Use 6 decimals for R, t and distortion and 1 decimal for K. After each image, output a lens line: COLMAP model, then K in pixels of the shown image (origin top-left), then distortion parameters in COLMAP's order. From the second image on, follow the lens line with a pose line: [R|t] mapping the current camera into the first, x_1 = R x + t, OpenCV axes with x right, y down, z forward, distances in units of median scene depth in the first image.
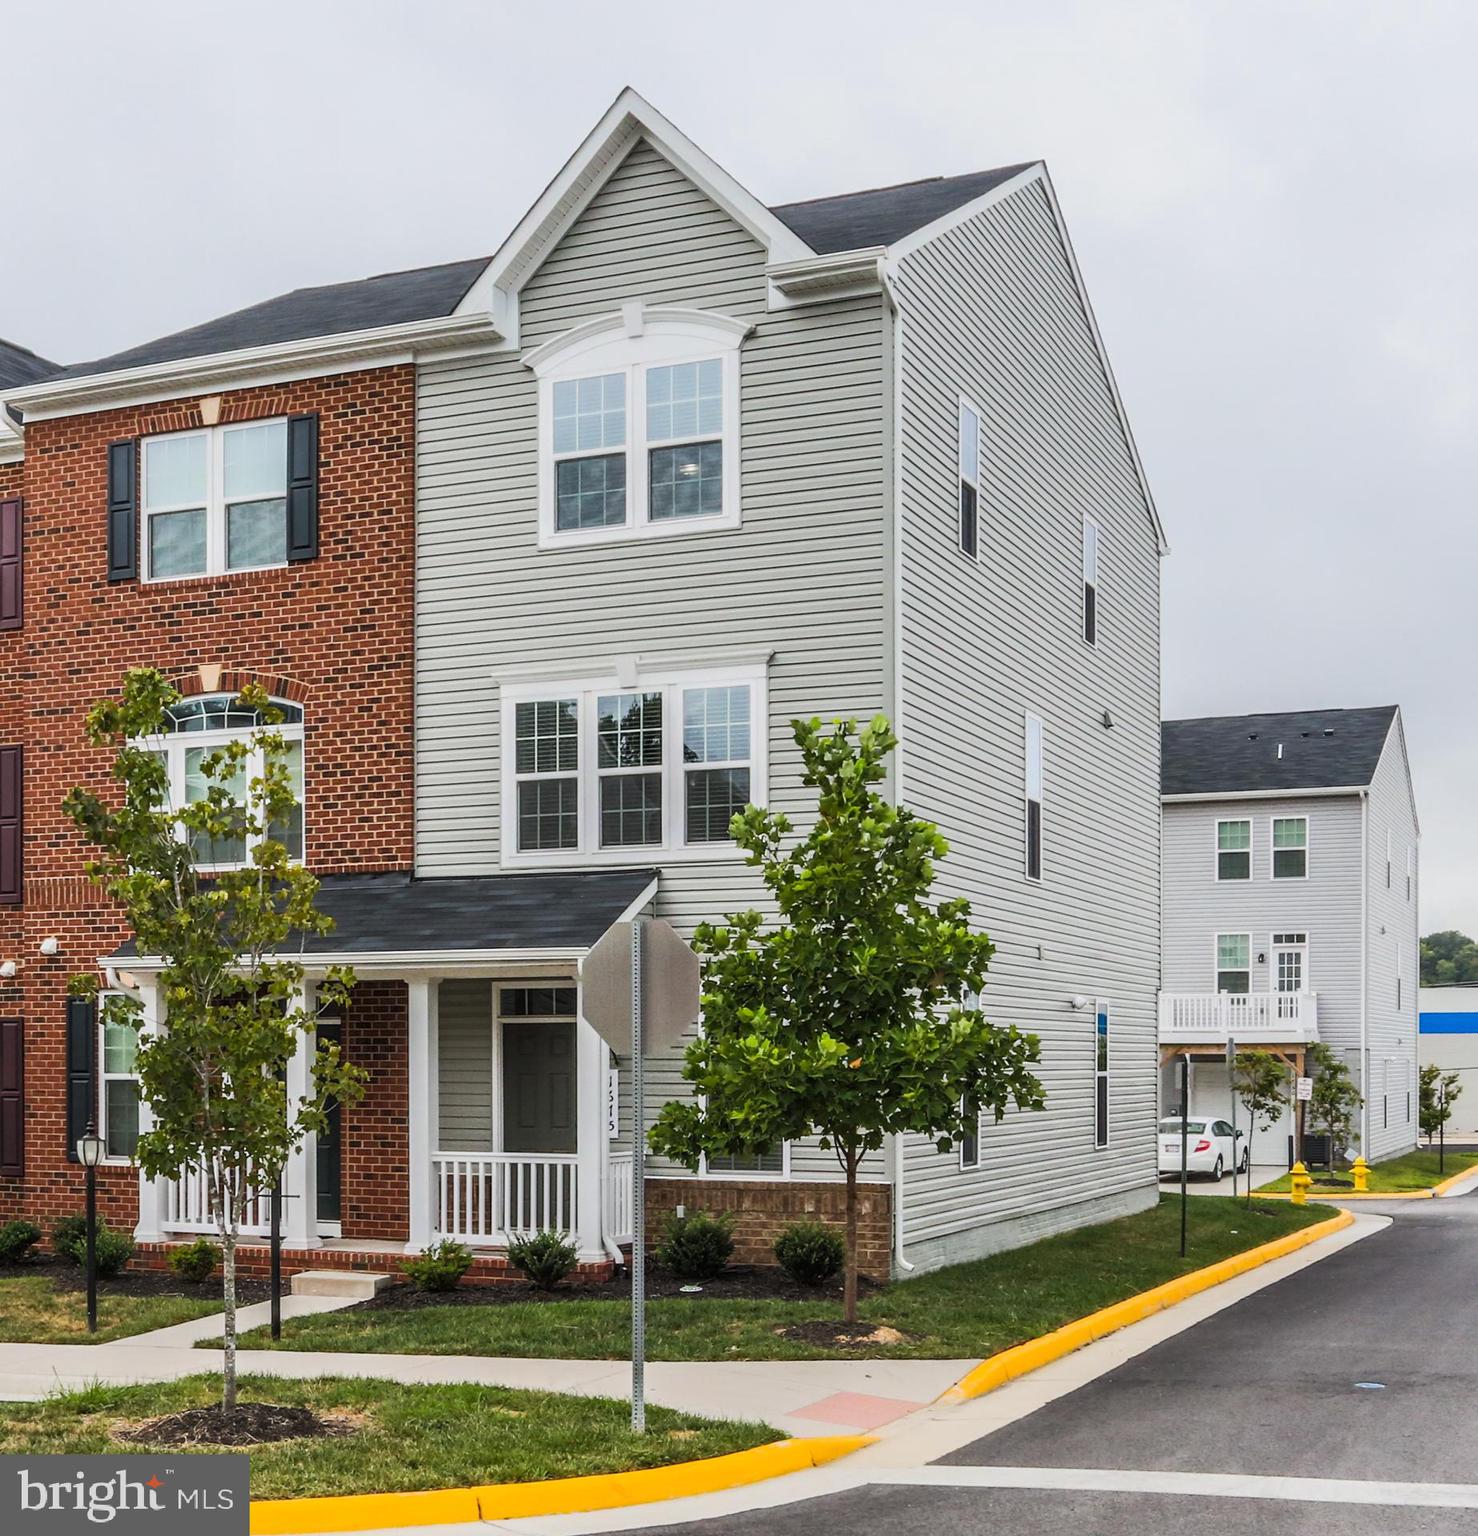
lens RADIAL K [[2239.2, 0, 739.2], [0, 2239.2, 772.8], [0, 0, 1]] dist [-0.003172, 0.000000]
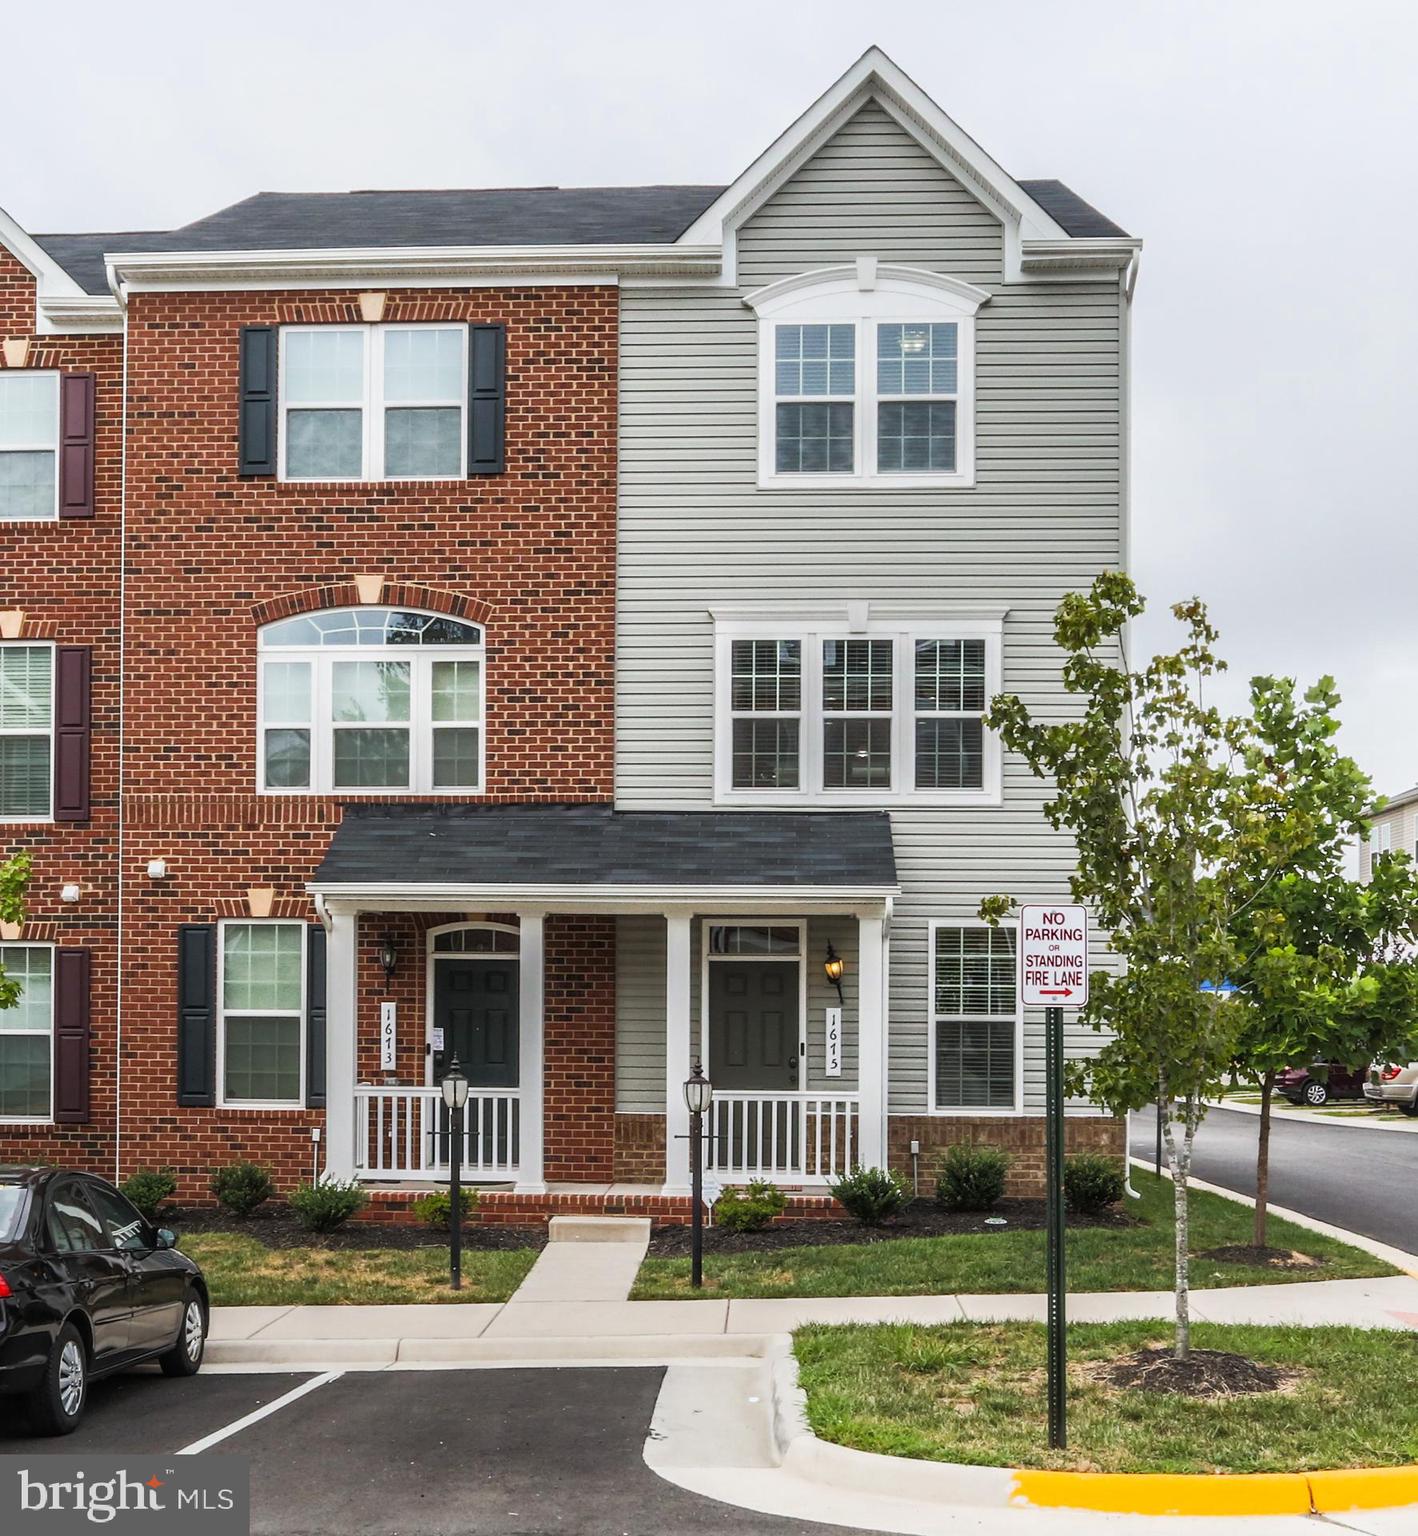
lens RADIAL K [[1962.2, 0, 708.8], [0, 1962.2, 753.5], [0, 0, 1]] dist [-0.005457, 0.000000]
pose [[0.927217, 0.052438, 0.370837, -0.422431], [-0.053777, 0.998530, -0.006737, 0.025320], [-0.370645, -0.013696, 0.928674, 0.188145]]
